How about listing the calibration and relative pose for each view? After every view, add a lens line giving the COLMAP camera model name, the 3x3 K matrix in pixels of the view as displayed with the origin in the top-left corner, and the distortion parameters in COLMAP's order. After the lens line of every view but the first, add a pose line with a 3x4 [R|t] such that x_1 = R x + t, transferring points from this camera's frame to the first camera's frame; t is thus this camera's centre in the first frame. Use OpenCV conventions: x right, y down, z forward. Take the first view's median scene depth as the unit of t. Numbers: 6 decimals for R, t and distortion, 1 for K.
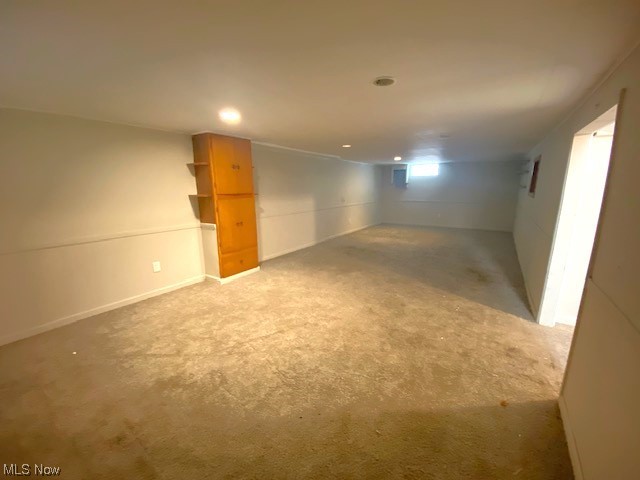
lens RADIAL K [[260.9, 0, 319.5], [0, 260.9, 241.8], [0, 0, 1]] dist [0.004155, -0.009356]
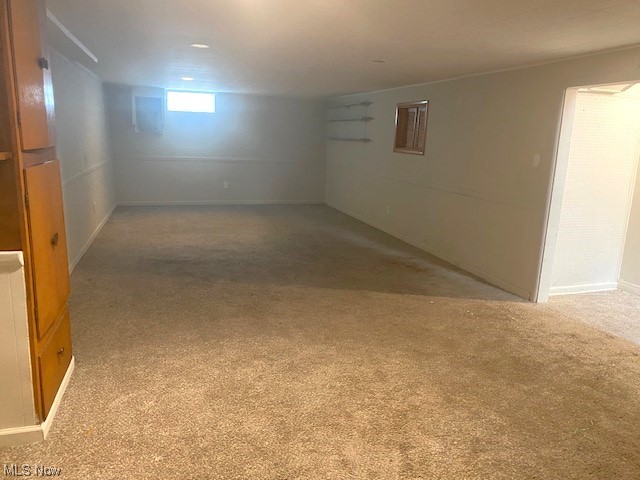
lens RADIAL K [[492.2, 0, 320.6], [0, 492.2, 237.8], [0, 0, 1]] dist [0.003371, -0.001999]
pose [[0.621900, -0.135420, 0.771299, -0.739048], [0.131159, 0.989034, 0.067895, -0.090619], [-0.772035, 0.058939, 0.632841, 0.454417]]
